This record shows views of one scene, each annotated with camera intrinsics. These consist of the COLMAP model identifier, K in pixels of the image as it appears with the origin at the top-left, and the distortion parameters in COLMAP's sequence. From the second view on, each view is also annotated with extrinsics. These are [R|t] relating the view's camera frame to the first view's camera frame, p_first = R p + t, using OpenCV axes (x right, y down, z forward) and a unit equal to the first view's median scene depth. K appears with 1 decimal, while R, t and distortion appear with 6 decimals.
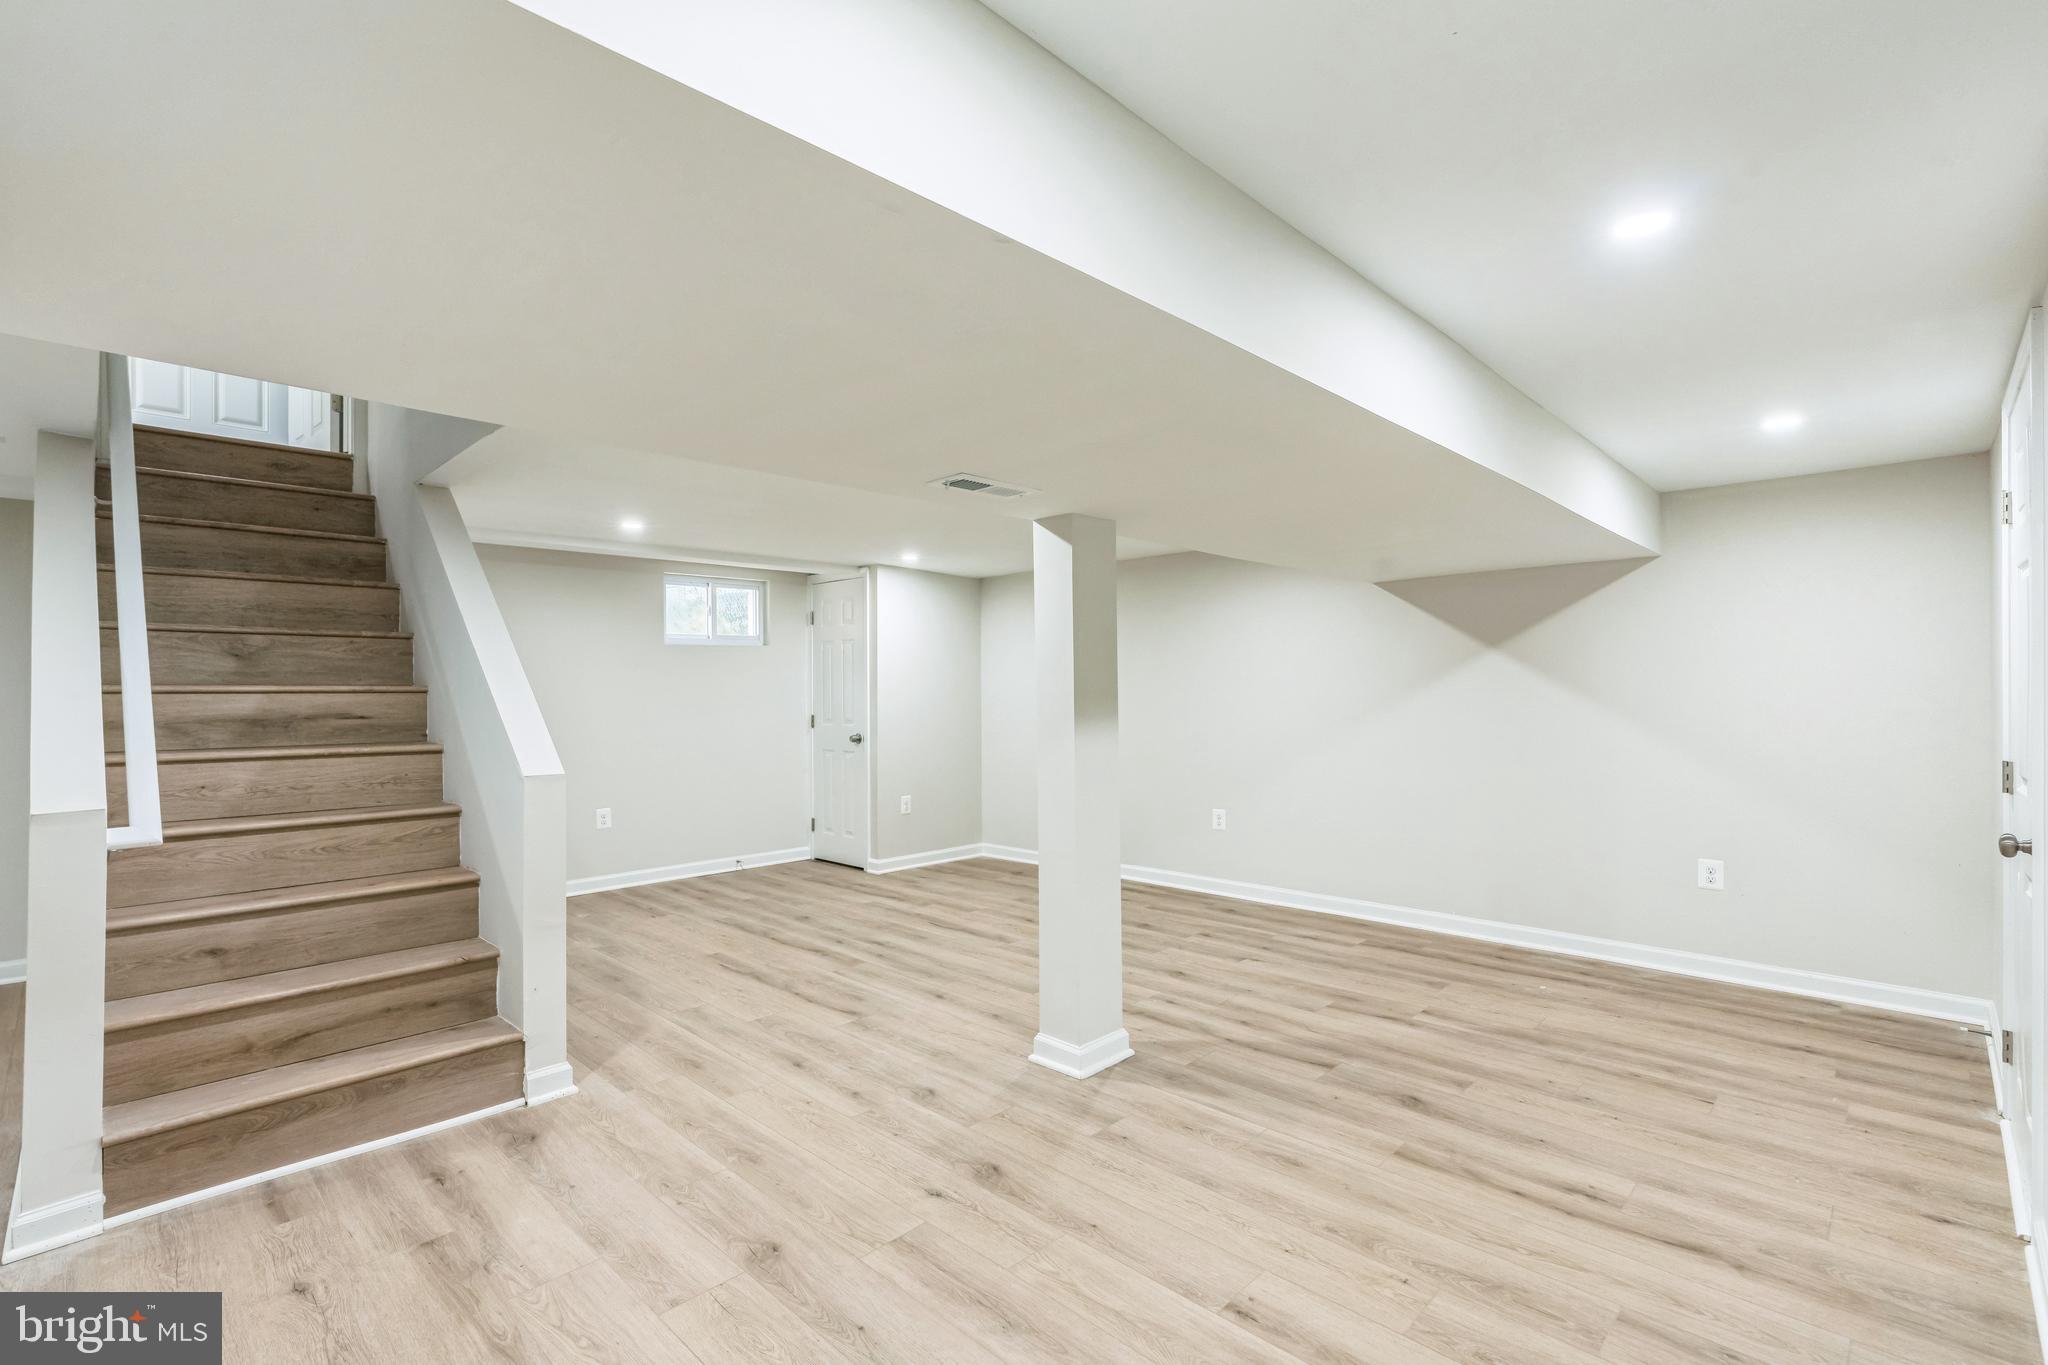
lens RADIAL K [[926.9, 0, 1025.5], [0, 926.9, 702.1], [0, 0, 1]] dist [-0.011827, 0.005793]
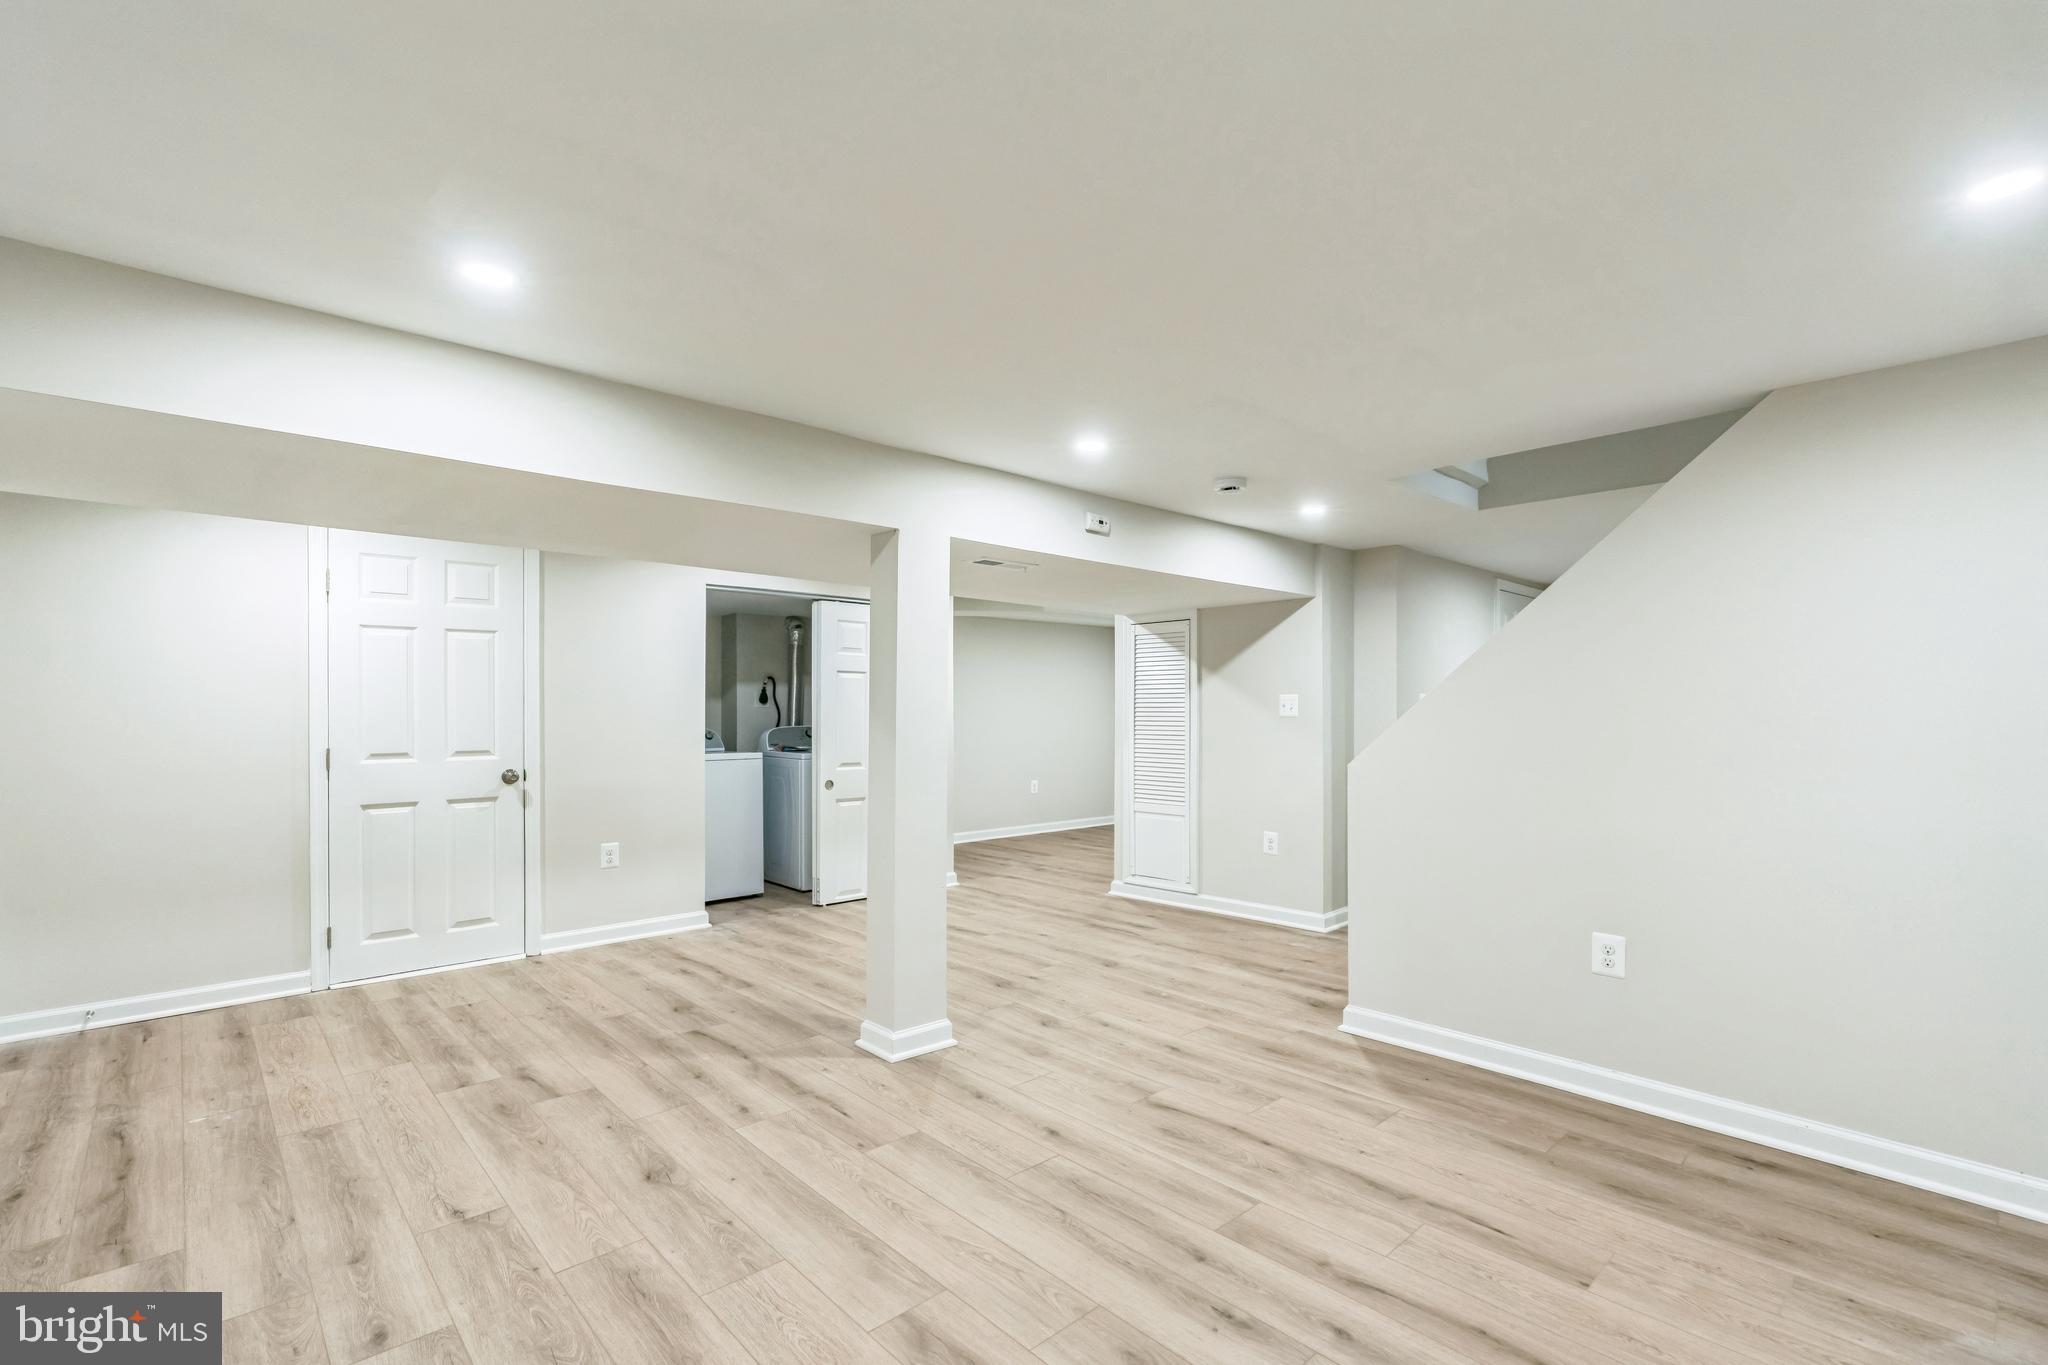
lens RADIAL K [[926.9, 0, 1025.5], [0, 926.9, 702.1], [0, 0, 1]] dist [-0.011827, 0.005793]
pose [[-0.998508, 0.006744, 0.054188, -0.134435], [0.006945, 0.999970, 0.003516, -0.009640], [-0.054163, 0.003887, -0.998525, 2.038433]]
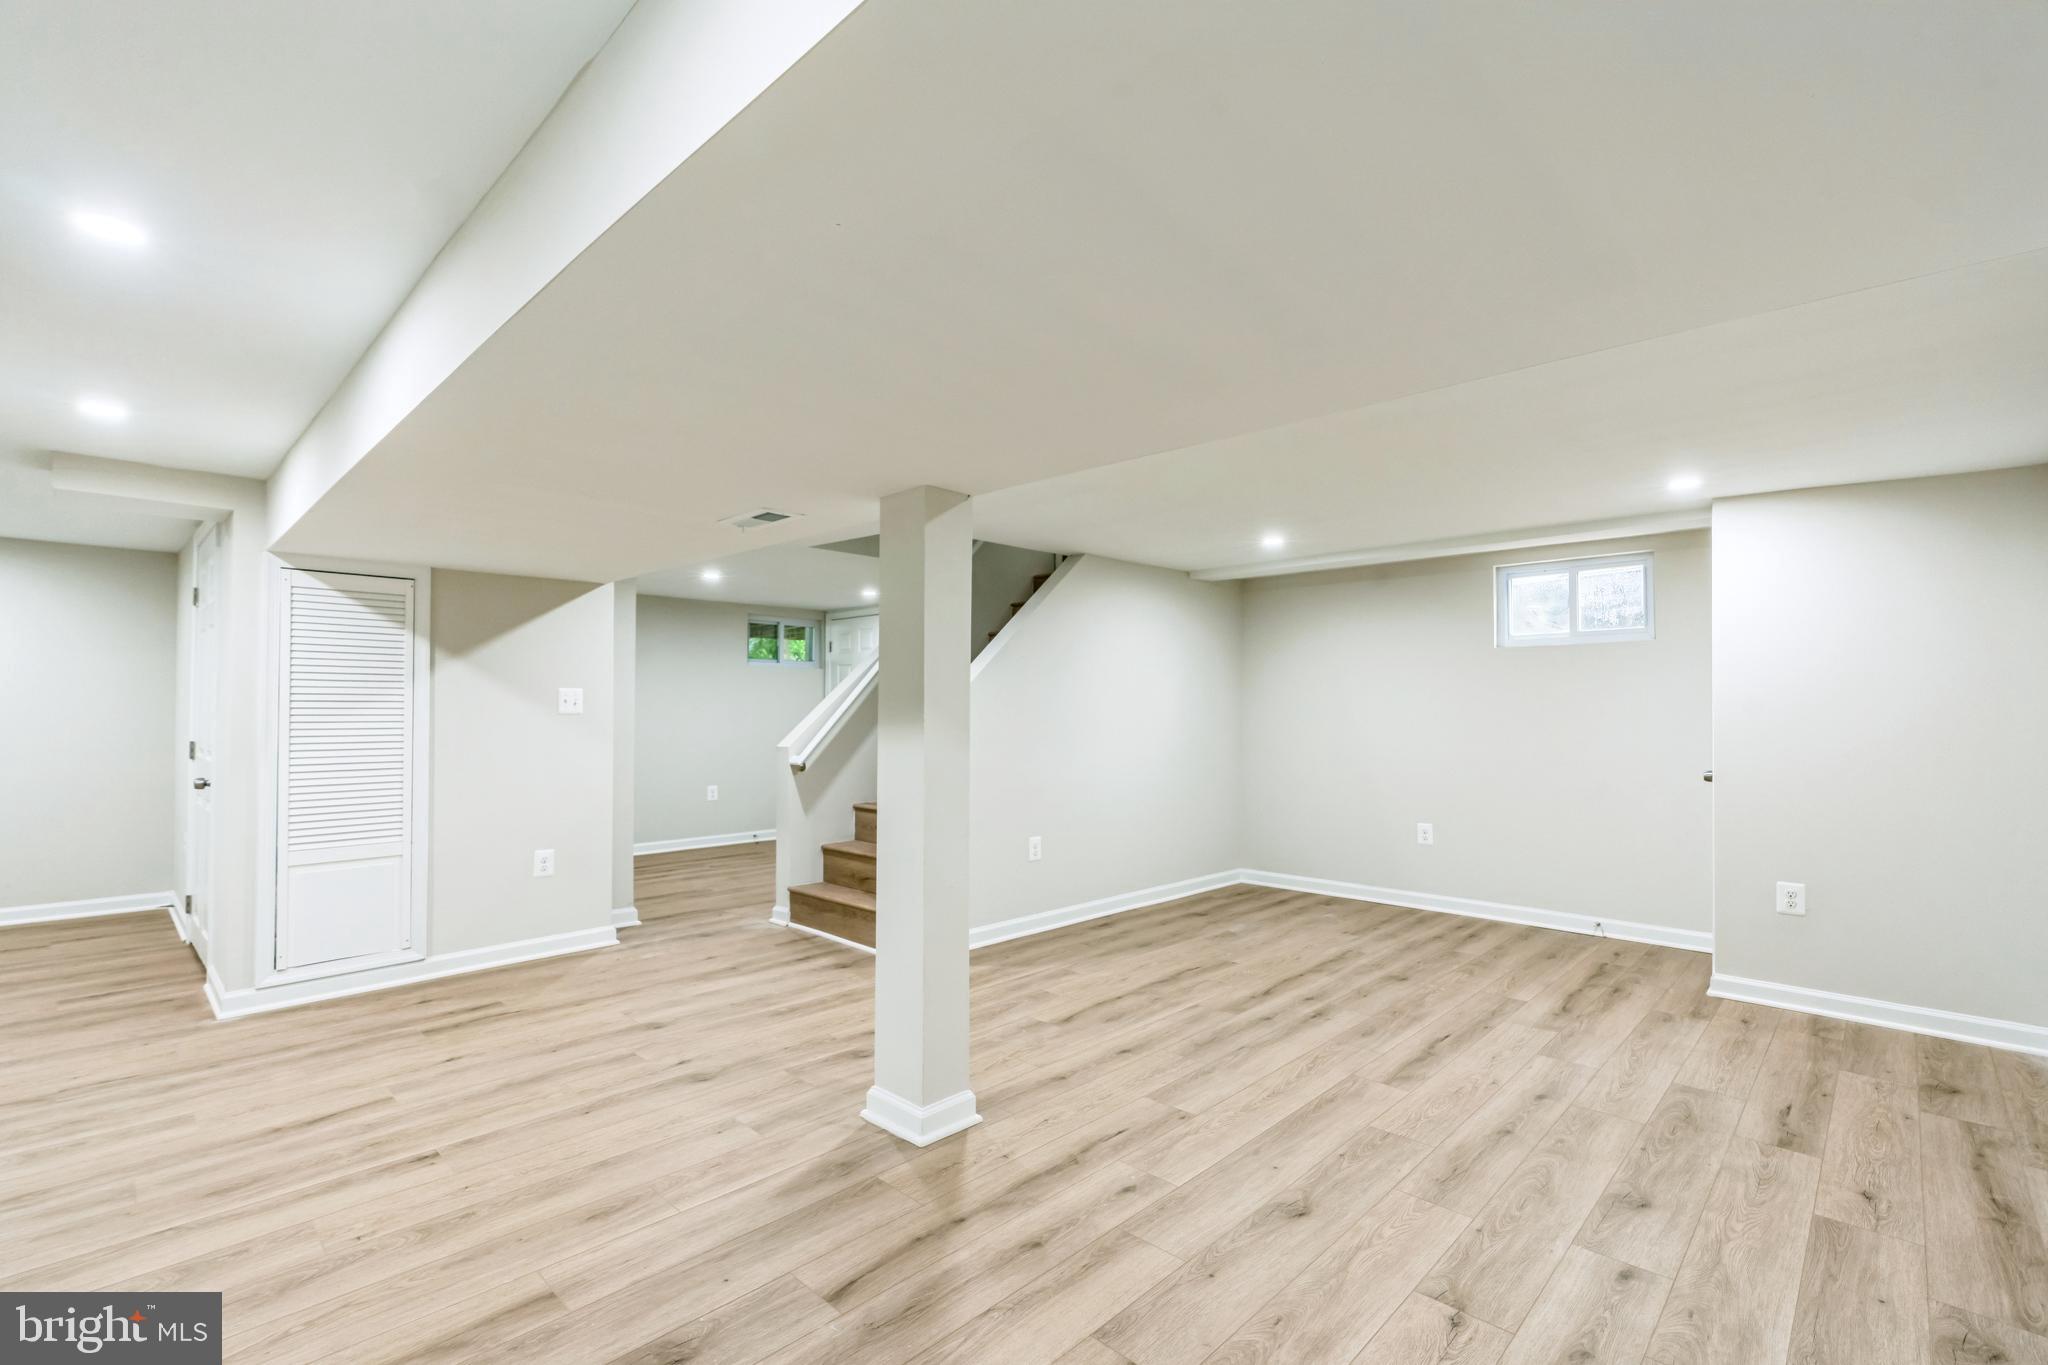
lens RADIAL K [[917.1, 0, 1031.1], [0, 917.1, 690.4], [0, 0, 1]] dist [-0.014439, 0.007049]
pose [[0.006166, -0.013444, -0.999891, 0.912572], [-0.016515, 0.999772, -0.013544, -0.003754], [0.999845, 0.016596, 0.005942, 1.086150]]
